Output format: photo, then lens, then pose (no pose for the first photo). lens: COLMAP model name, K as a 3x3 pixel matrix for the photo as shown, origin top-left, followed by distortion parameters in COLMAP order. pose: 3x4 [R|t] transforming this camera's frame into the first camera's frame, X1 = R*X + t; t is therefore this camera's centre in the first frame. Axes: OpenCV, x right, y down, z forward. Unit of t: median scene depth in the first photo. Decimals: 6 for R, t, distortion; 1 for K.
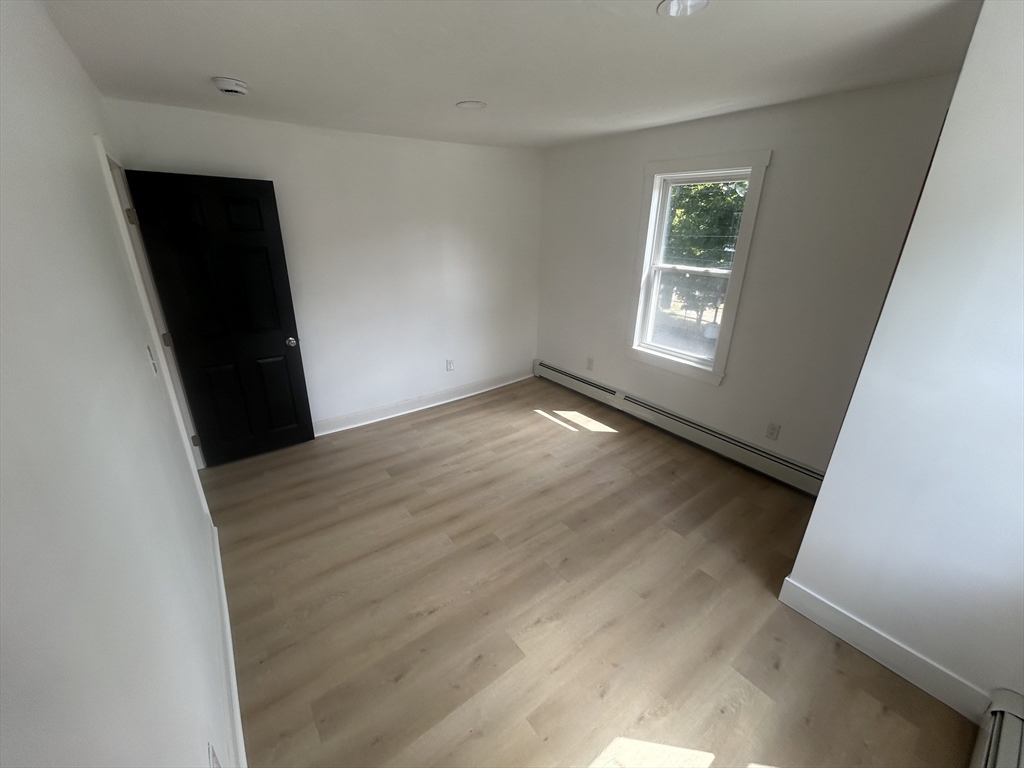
lens RADIAL K [[416.3, 0, 513.5], [0, 416.3, 383.7], [0, 0, 1]] dist [0.011964, 0.001069]
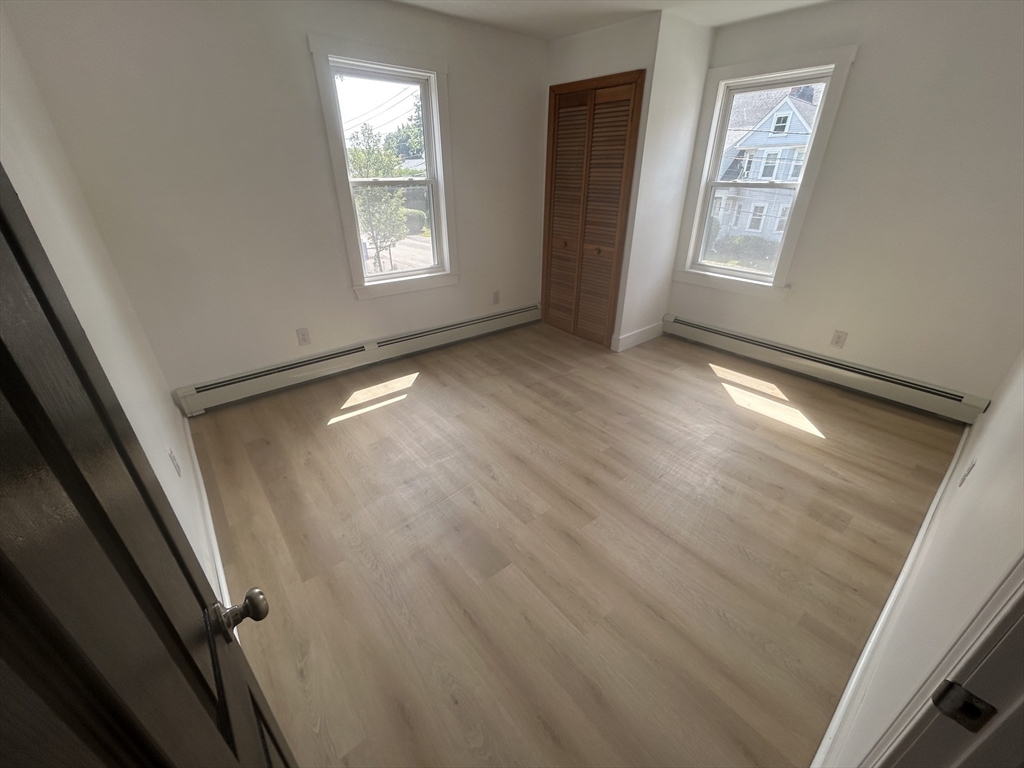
lens RADIAL K [[416.3, 0, 512.0], [0, 416.3, 382.7], [0, 0, 1]] dist [0.011964, 0.001069]
pose [[-0.035687, -0.472147, 0.880797, -0.661389], [0.358997, 0.816472, 0.452211, -0.237917], [-0.932656, 0.332341, 0.140362, 0.795592]]
